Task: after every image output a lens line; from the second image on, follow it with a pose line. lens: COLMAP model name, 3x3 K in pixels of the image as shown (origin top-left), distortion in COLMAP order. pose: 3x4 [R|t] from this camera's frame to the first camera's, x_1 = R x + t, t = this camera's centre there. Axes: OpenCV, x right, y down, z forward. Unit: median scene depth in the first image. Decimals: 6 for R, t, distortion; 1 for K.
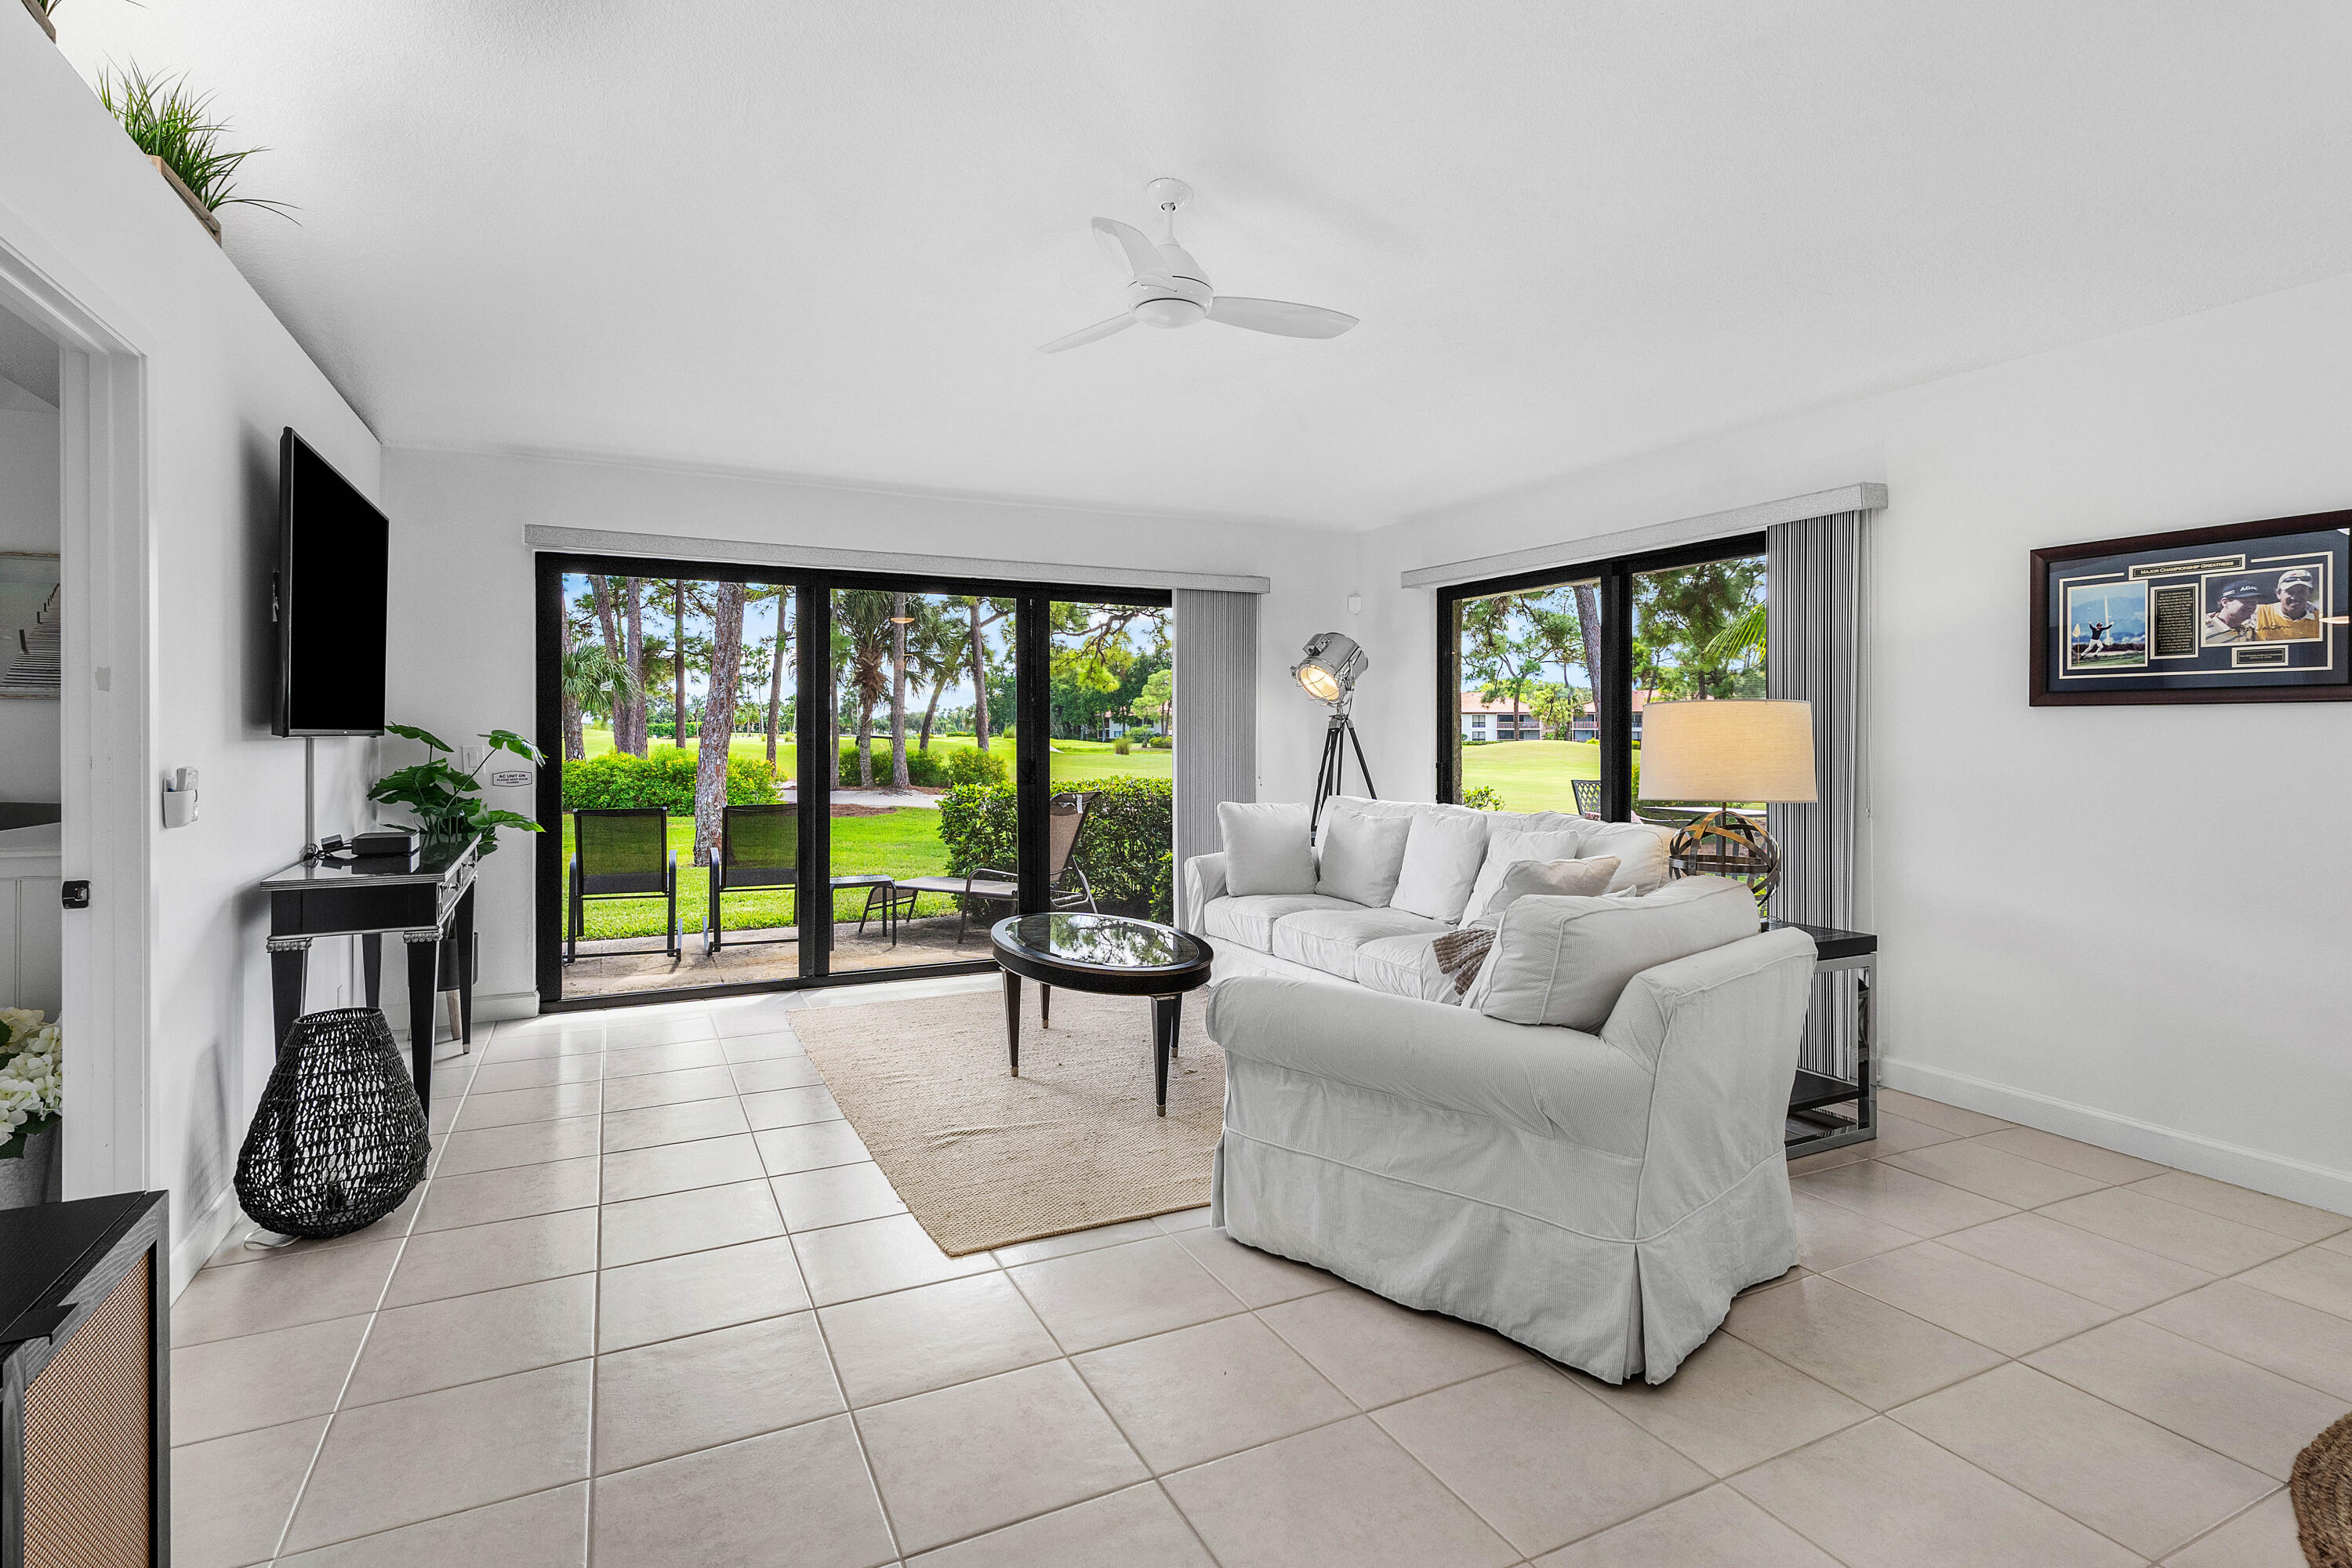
lens RADIAL K [[1164.5, 0, 1179.5], [0, 1164.5, 722.6], [0, 0, 1]] dist [0.002700, 0.001120]
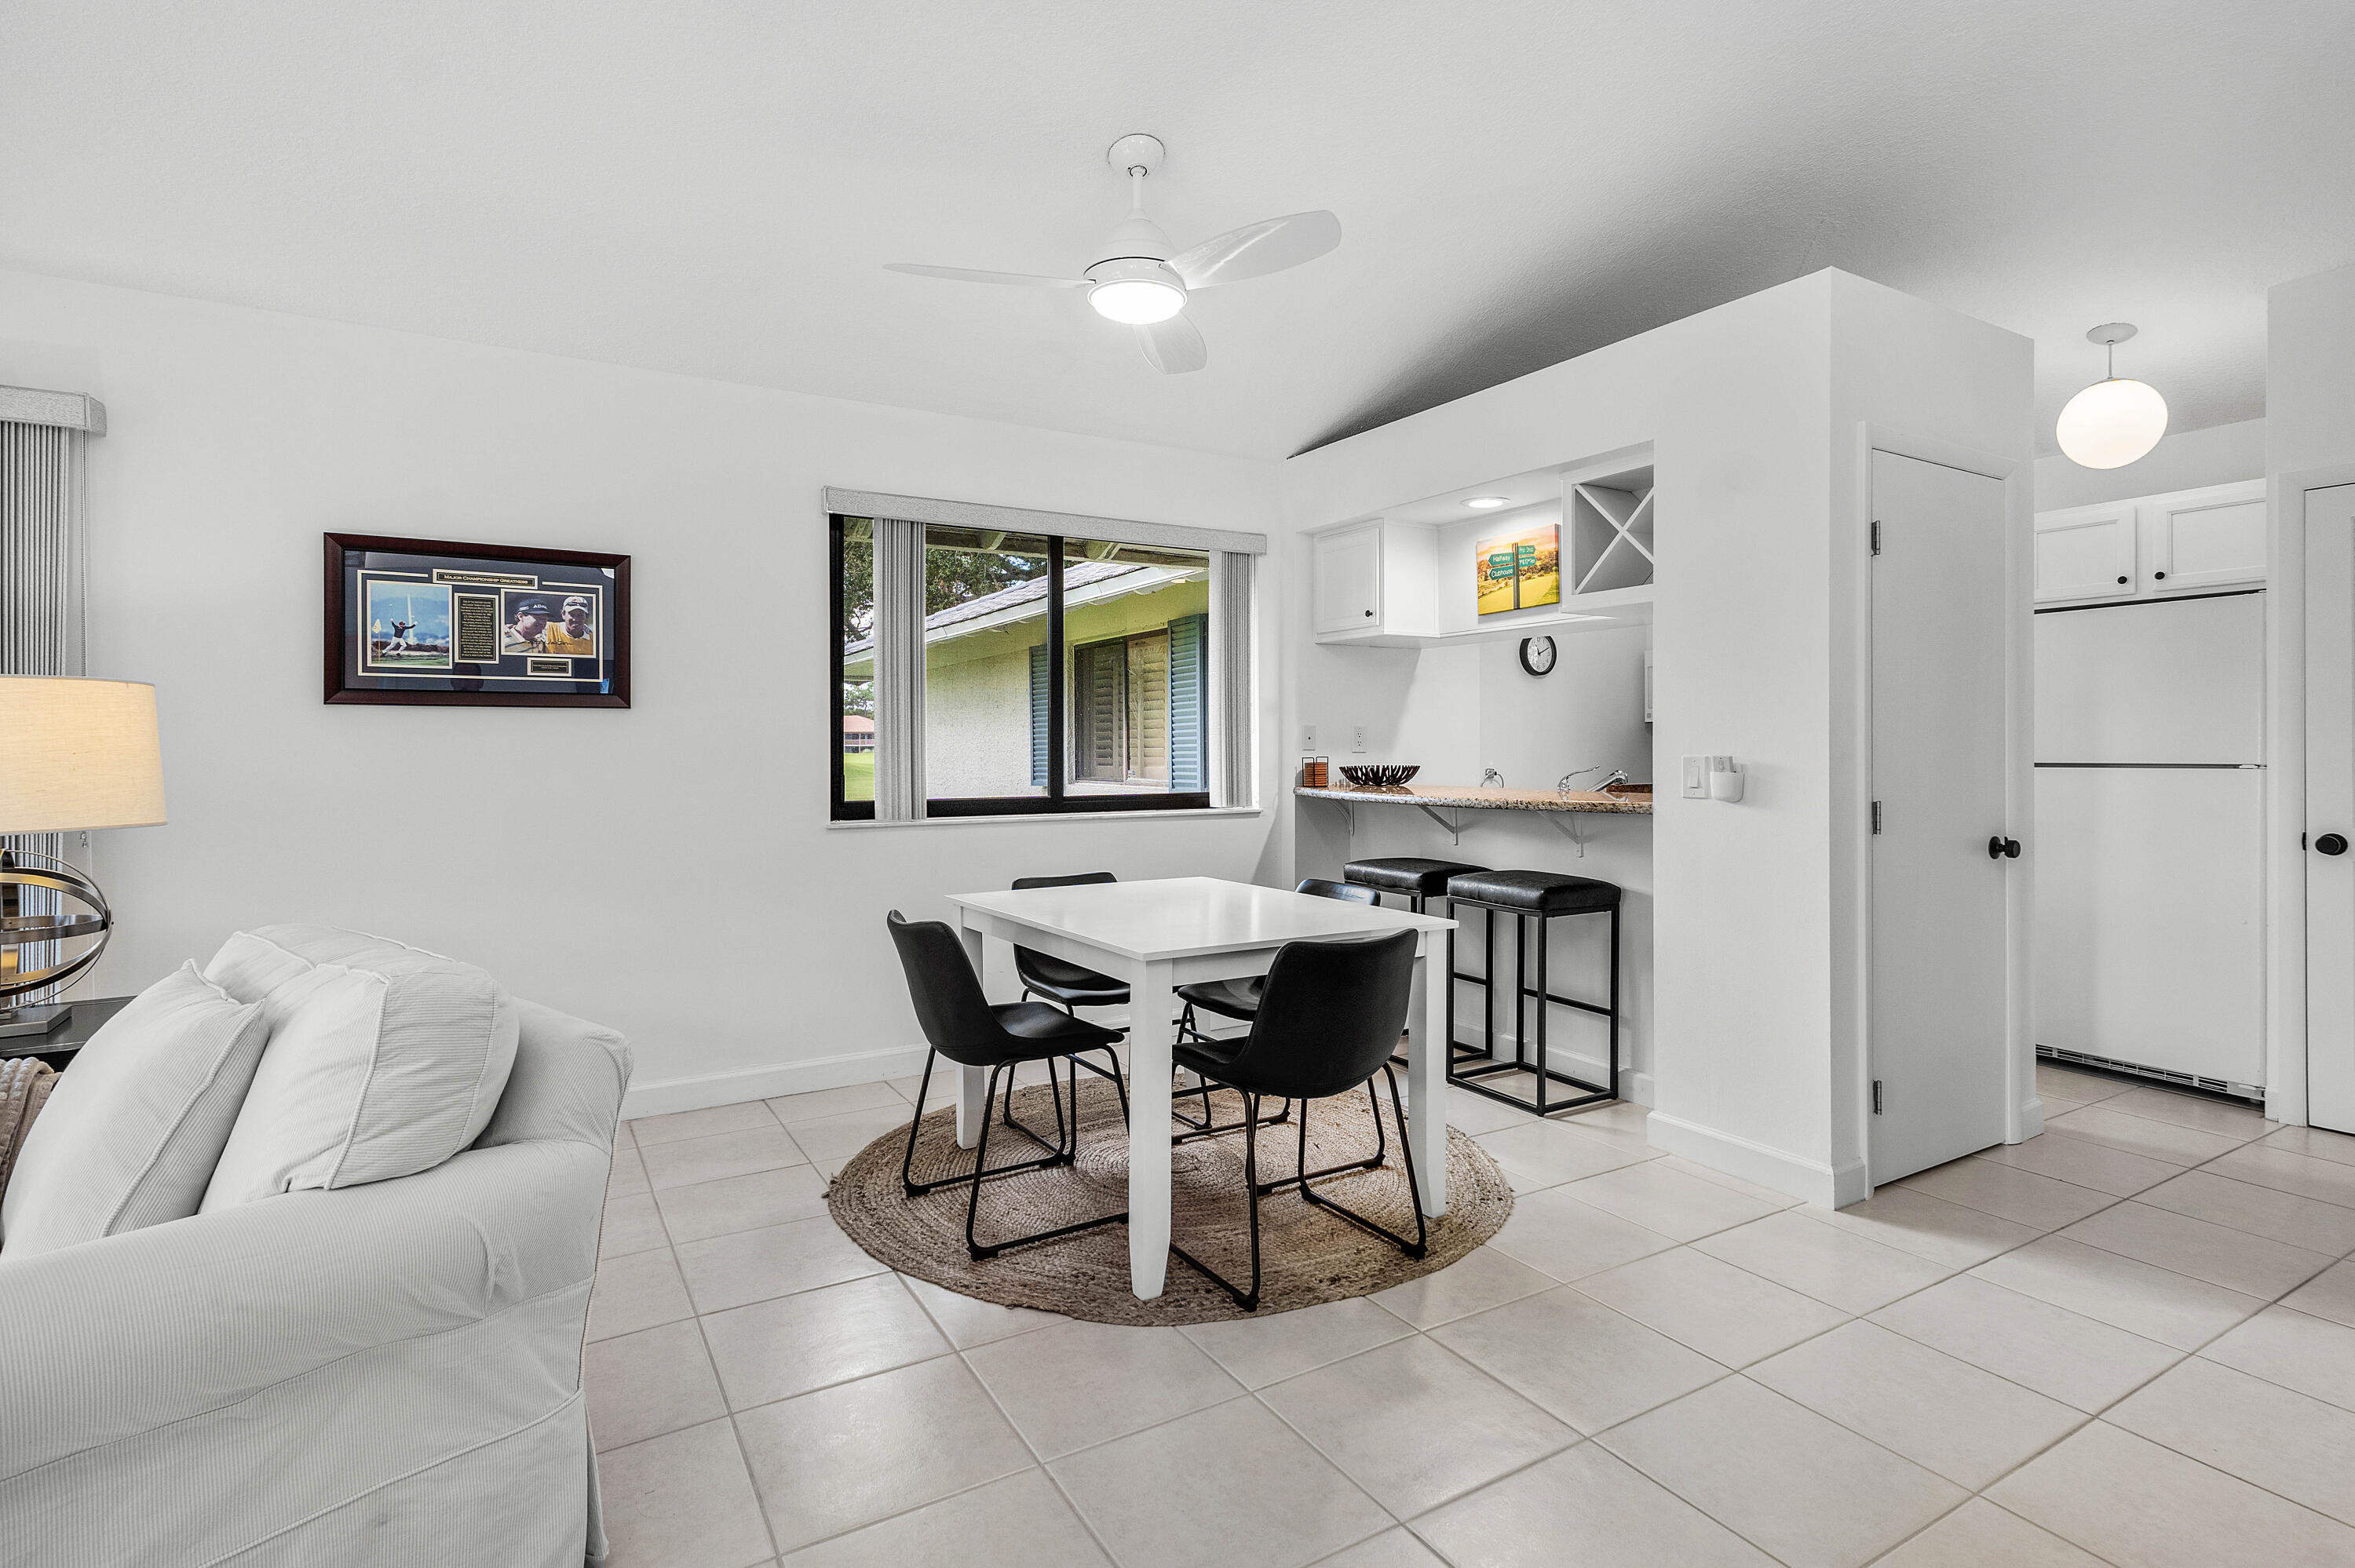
lens RADIAL K [[1165.8, 0, 1188.6], [0, 1165.8, 751.5], [0, 0, 1]] dist [0.002700, 0.001120]
pose [[-0.092120, -0.003660, 0.995741, -0.173171], [-0.009353, 0.999952, 0.002810, 0.010688], [-0.995704, -0.009054, -0.092150, 0.296591]]
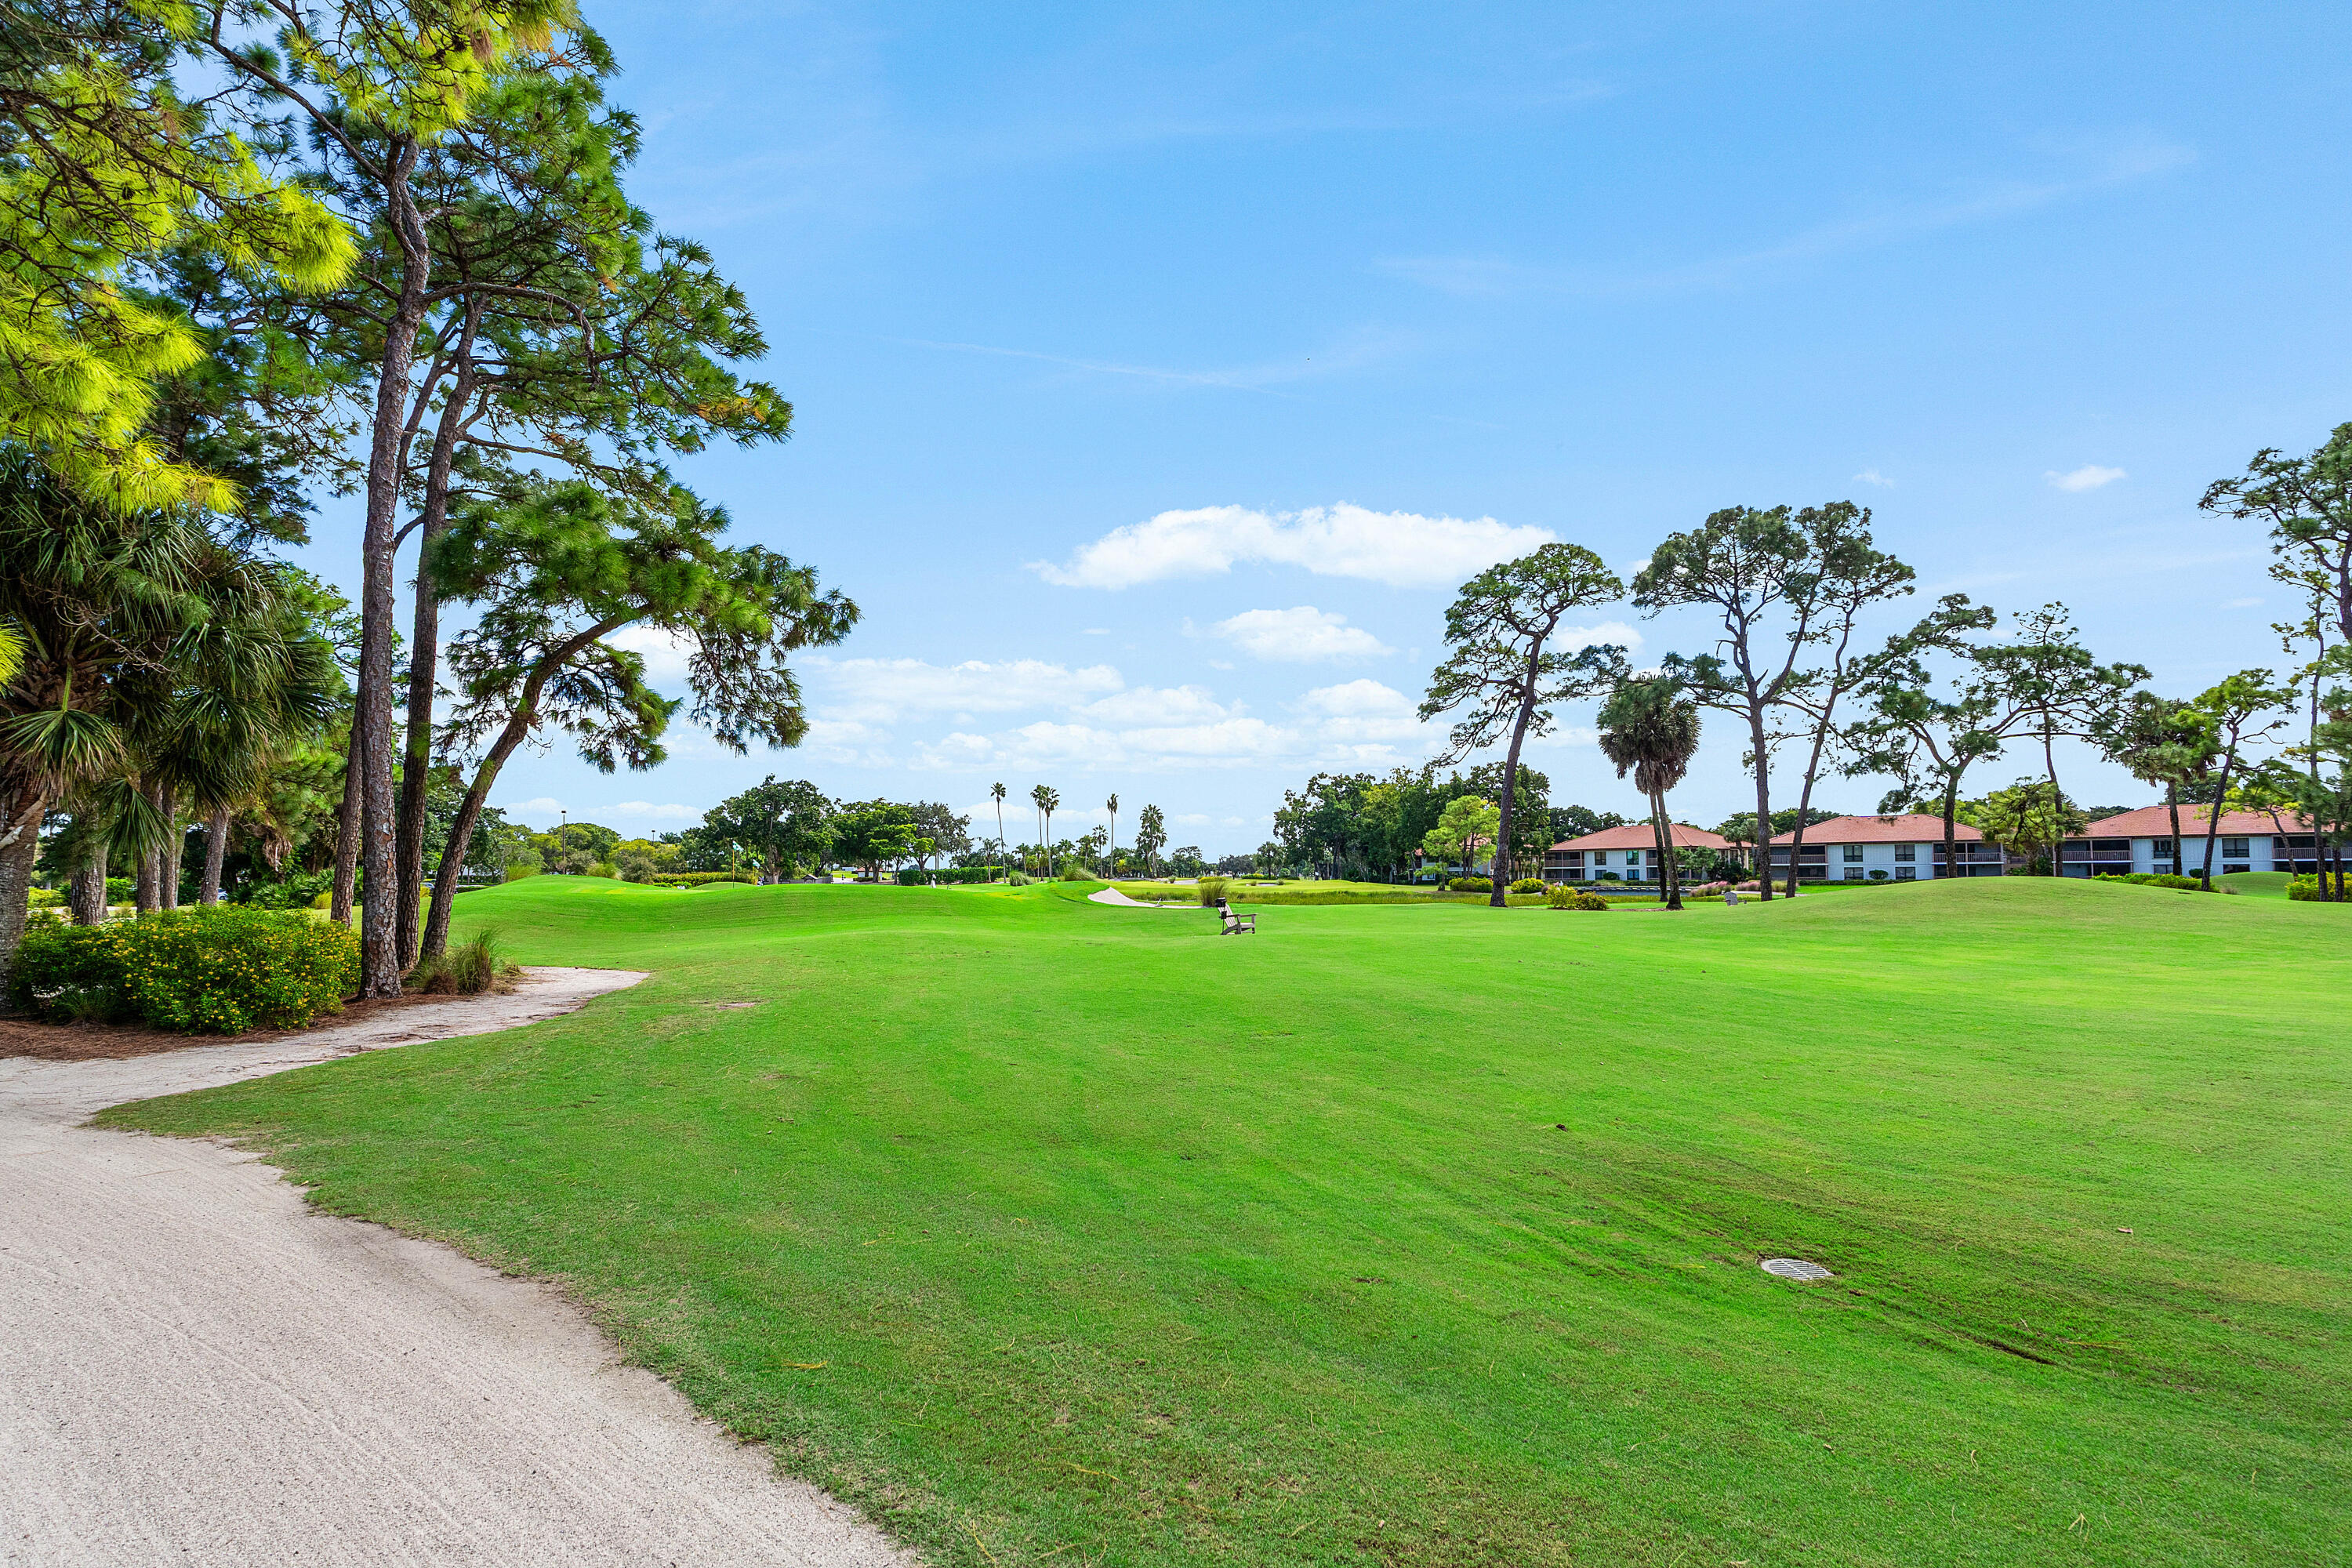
lens RADIAL K [[1164.5, 0, 1151.7], [0, 1164.5, 830.6], [0, 0, 1]] dist [0.002700, 0.001120]
pose [[0.945559, -0.022546, -0.324670, 1.638600], [0.012968, 0.999415, -0.031636, 0.088007], [0.325194, 0.025704, 0.945298, 5.211105]]
